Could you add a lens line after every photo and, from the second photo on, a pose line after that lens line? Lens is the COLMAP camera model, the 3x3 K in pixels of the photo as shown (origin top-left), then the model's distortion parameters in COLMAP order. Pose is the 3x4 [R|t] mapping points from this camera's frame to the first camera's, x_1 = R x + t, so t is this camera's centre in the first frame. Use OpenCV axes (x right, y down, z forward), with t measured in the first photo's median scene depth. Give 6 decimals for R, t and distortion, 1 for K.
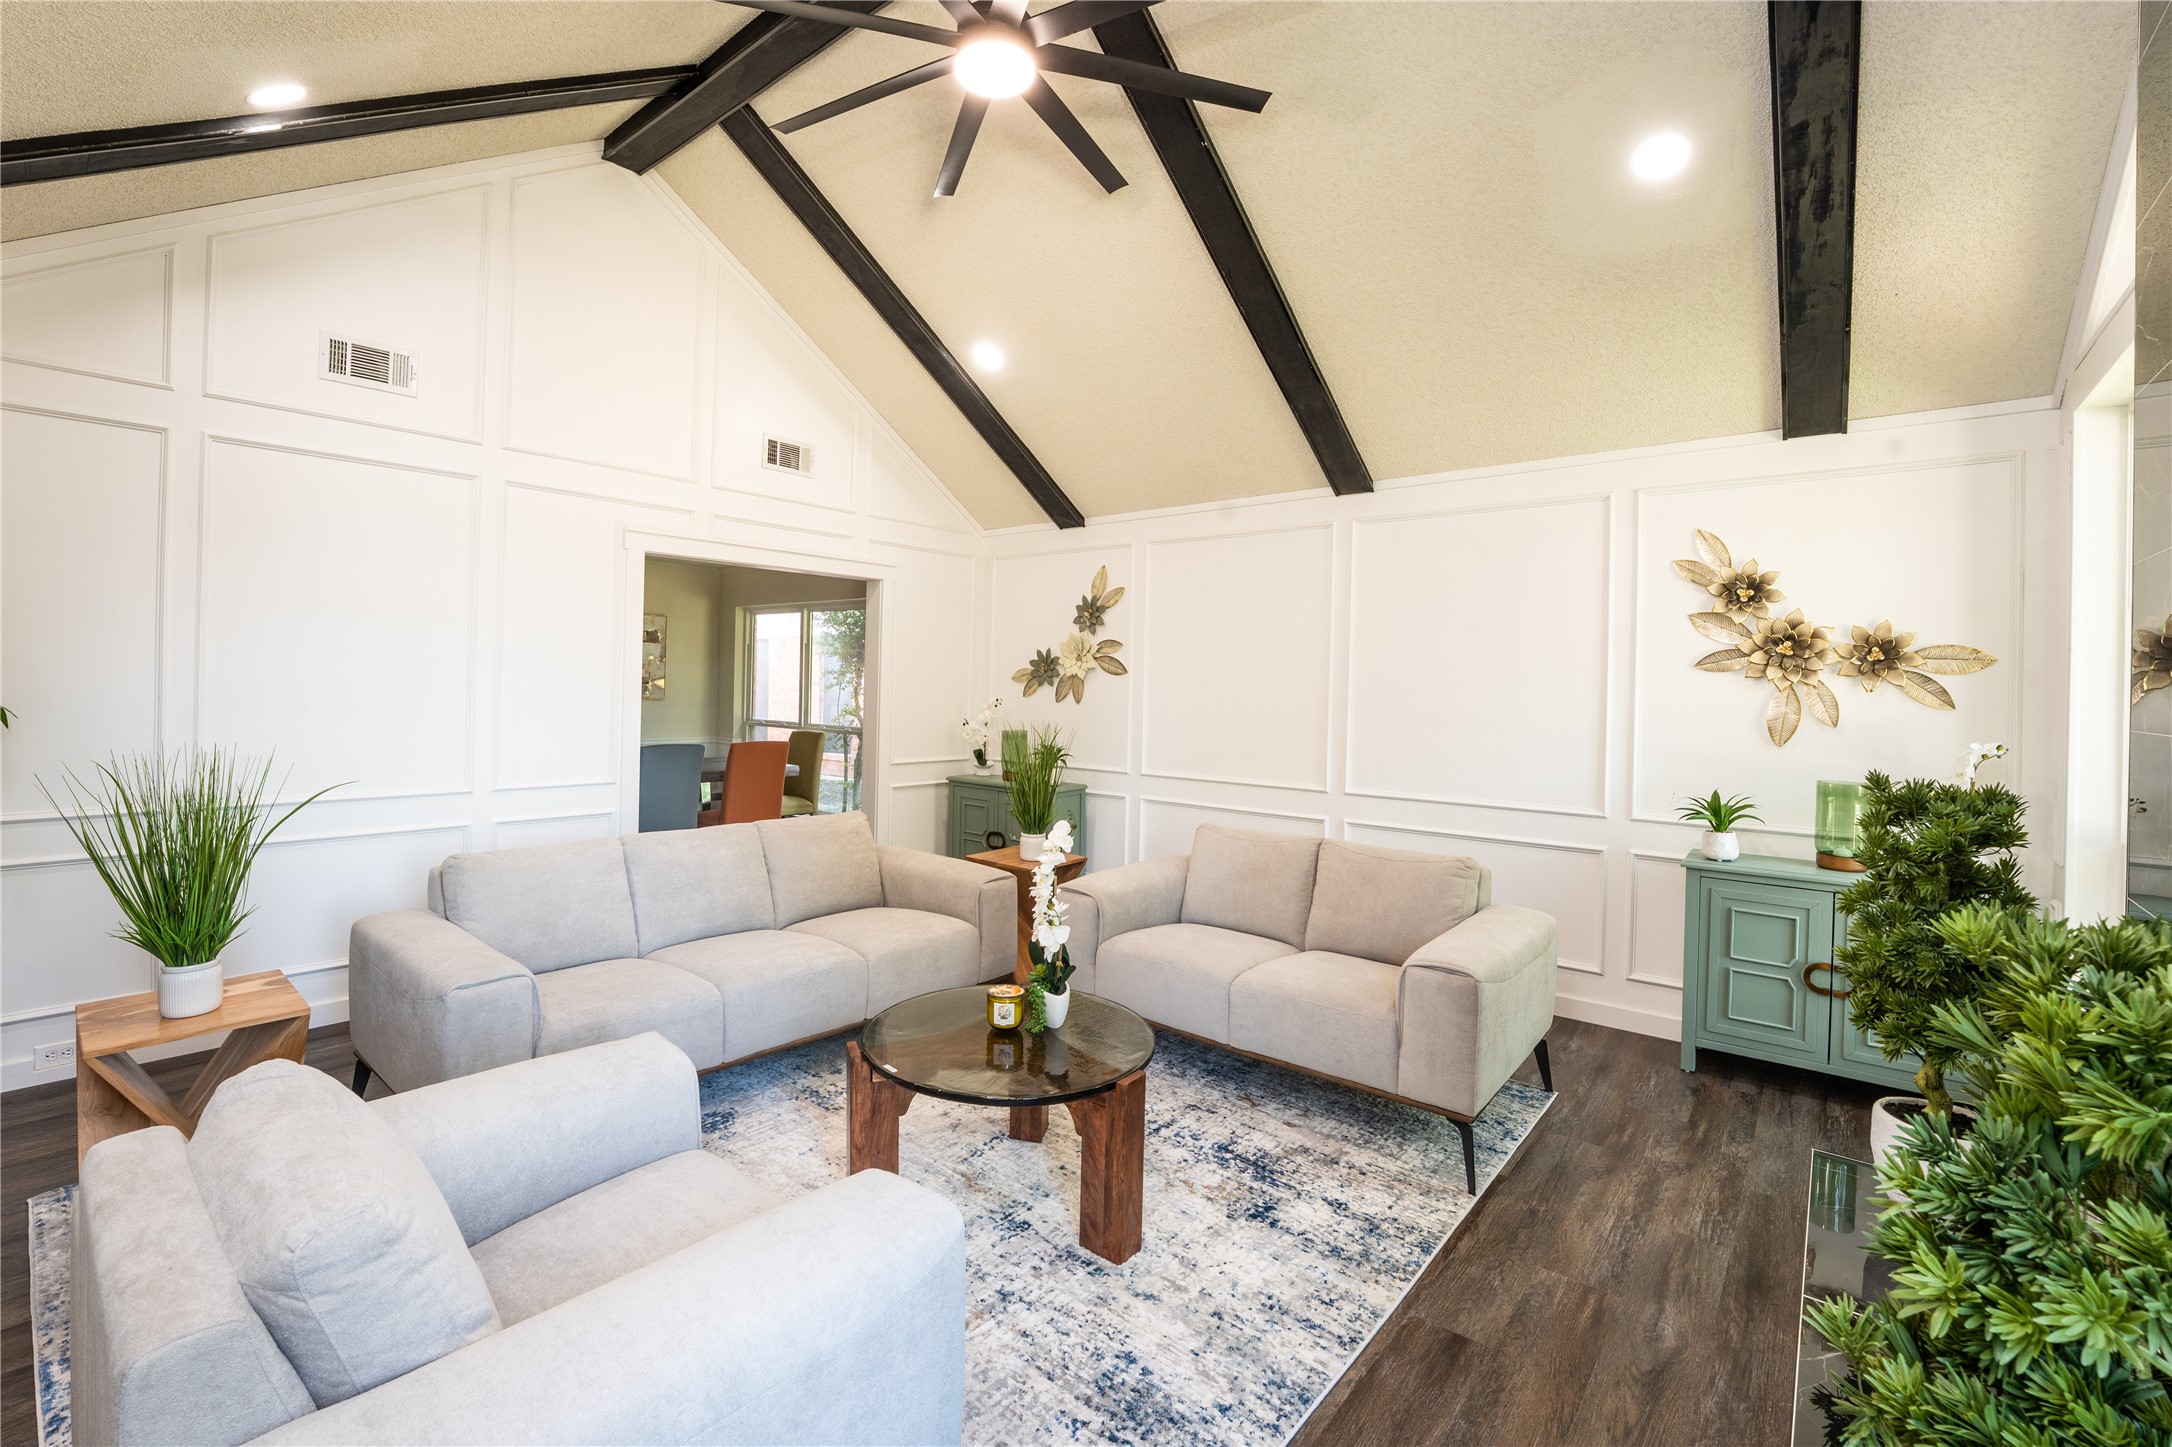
lens RADIAL K [[936.2, 0, 1014.4], [0, 936.2, 679.2], [0, 0, 1]] dist [-0.030303, 0.003269]
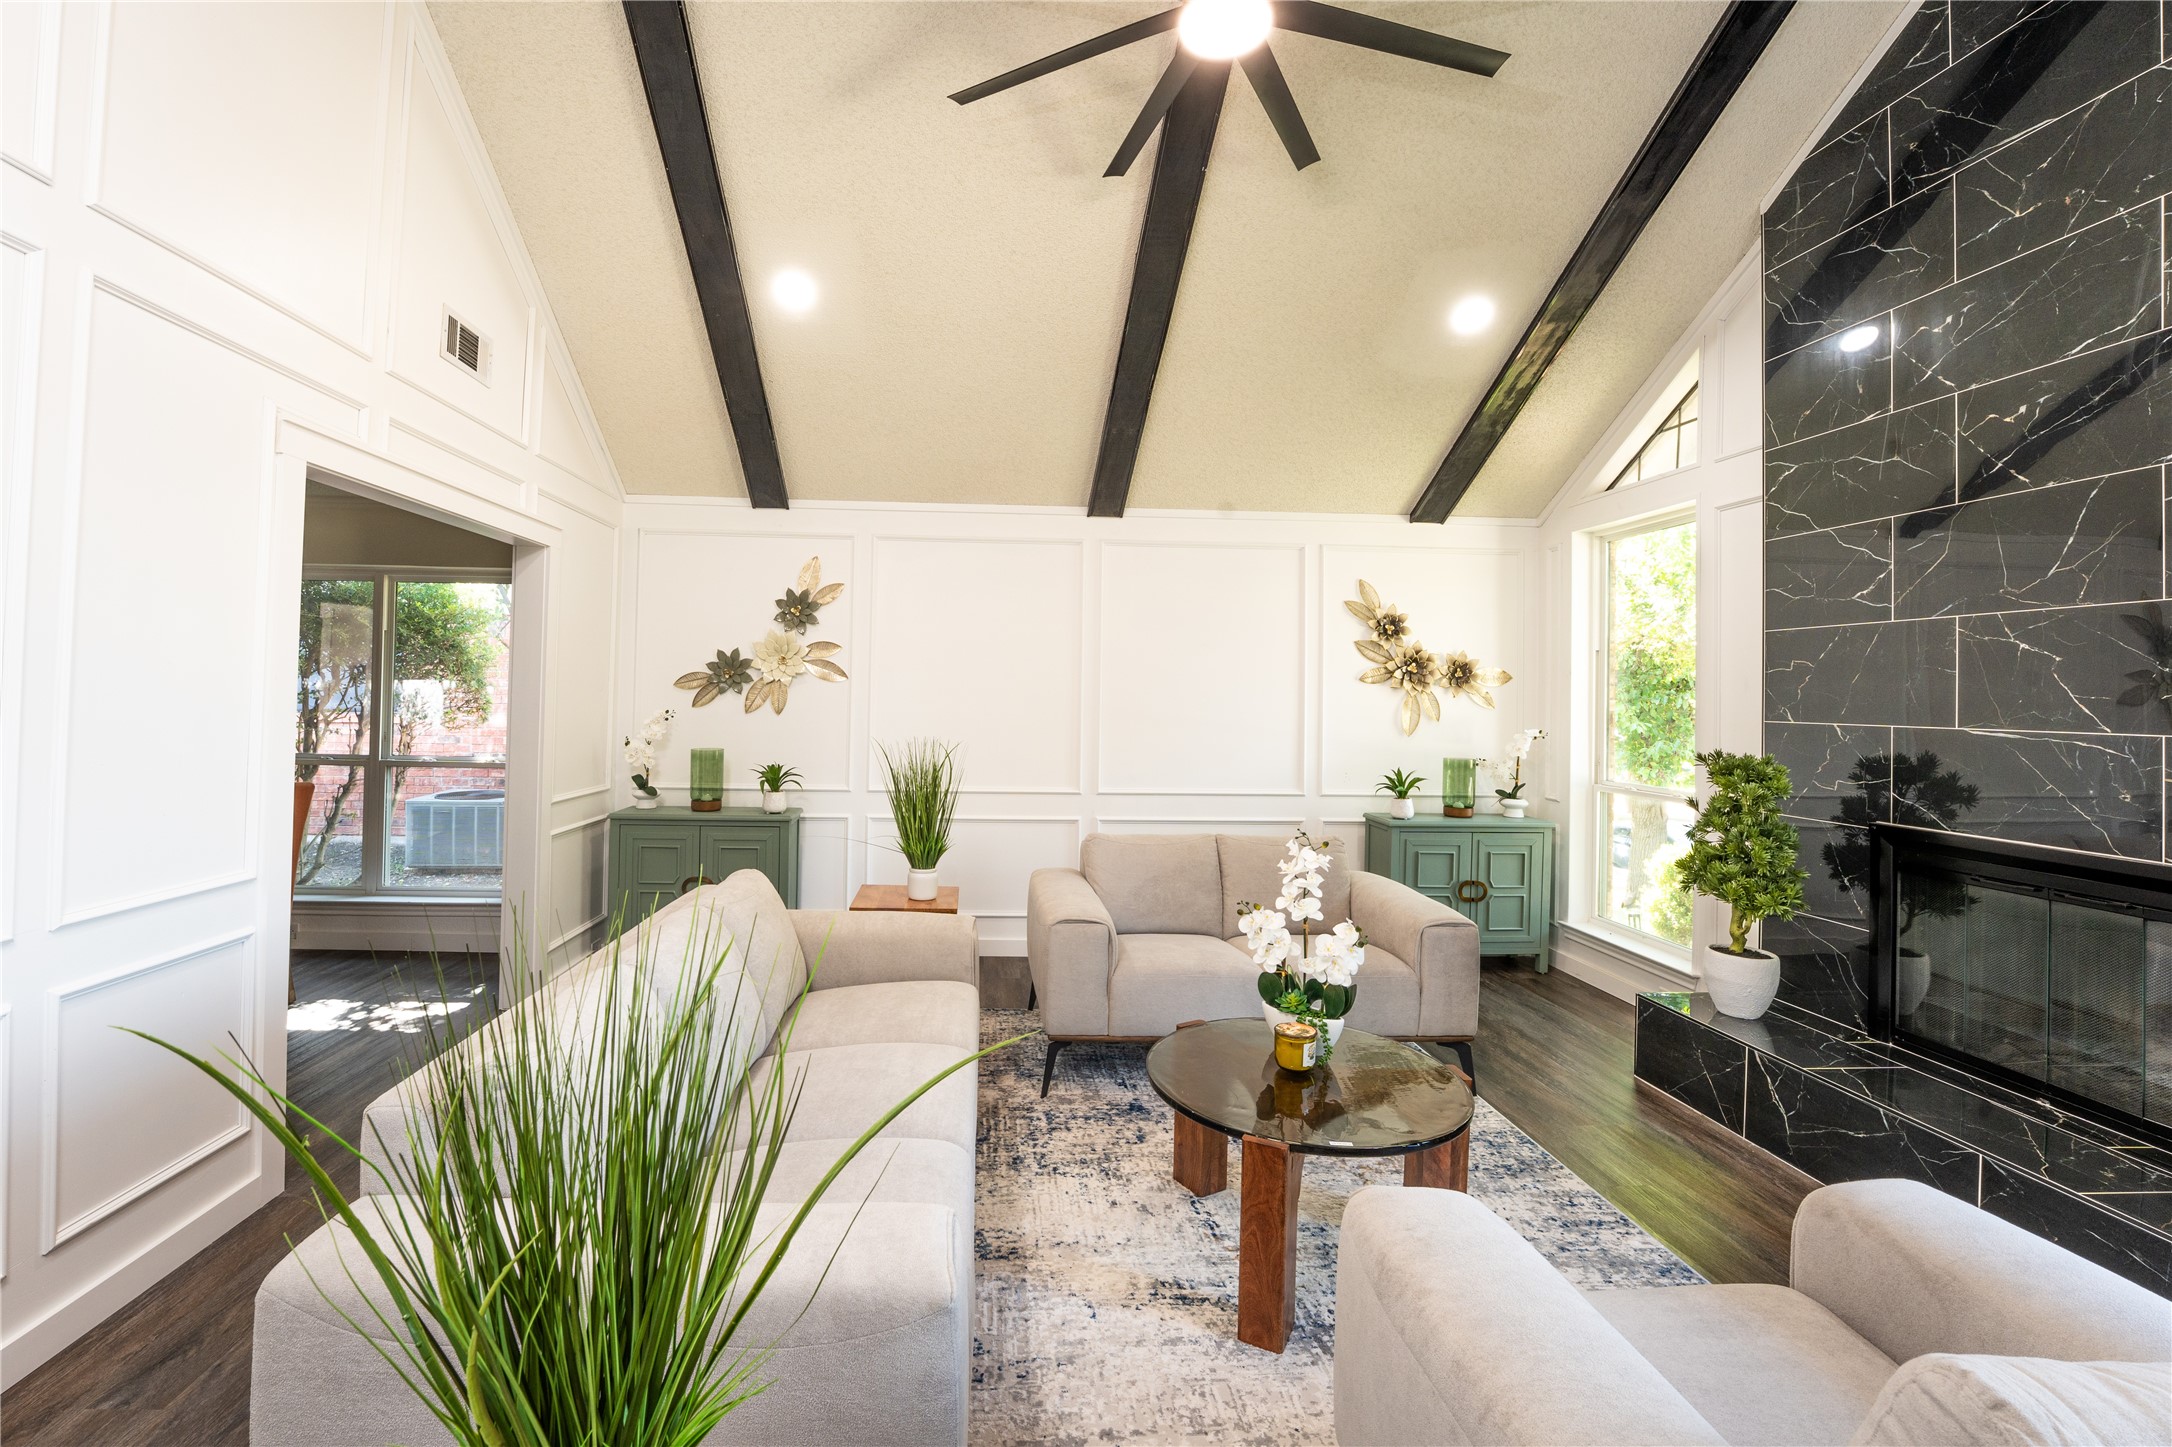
lens RADIAL K [[936.2, 0, 1029.8], [0, 936.2, 679.9], [0, 0, 1]] dist [-0.030303, 0.003269]
pose [[0.710125, 0.004839, 0.704059, -0.432495], [-0.006229, 0.999980, -0.000589, -0.007084], [-0.704048, -0.003967, 0.710141, 0.267527]]
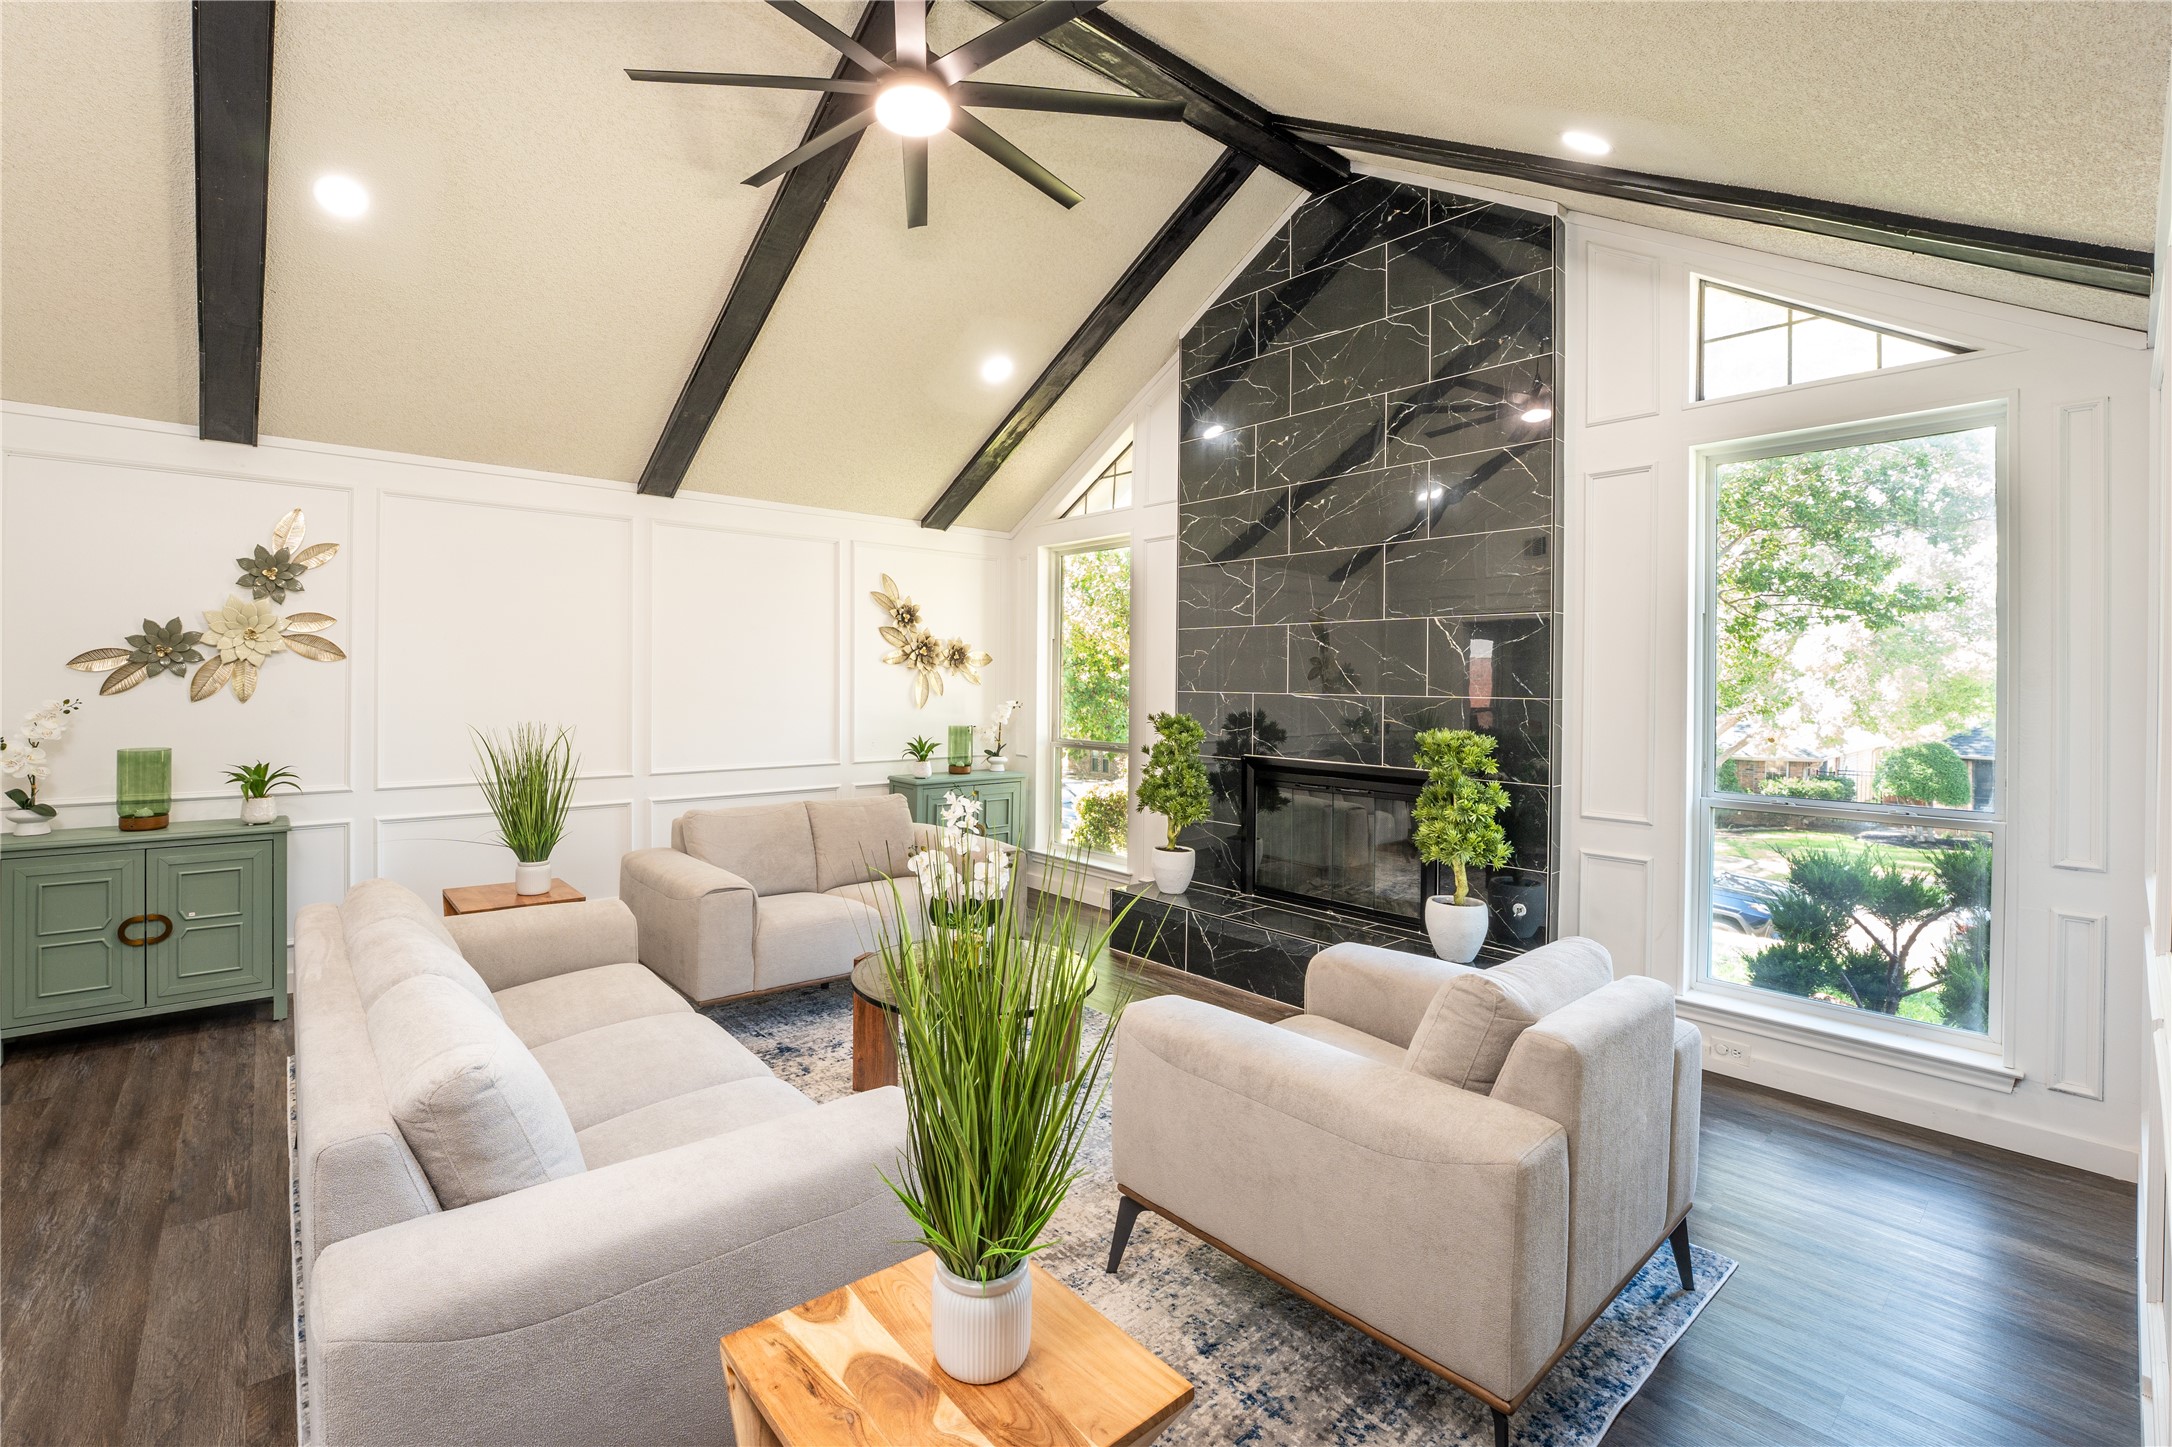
lens RADIAL K [[936.2, 0, 1022.9], [0, 936.2, 680.2], [0, 0, 1]] dist [-0.030303, 0.003269]
pose [[0.147704, -0.016018, 0.988902, -0.597142], [-0.009640, 0.999798, 0.017635, -0.008209], [-0.988985, -0.012138, 0.147520, 0.390588]]
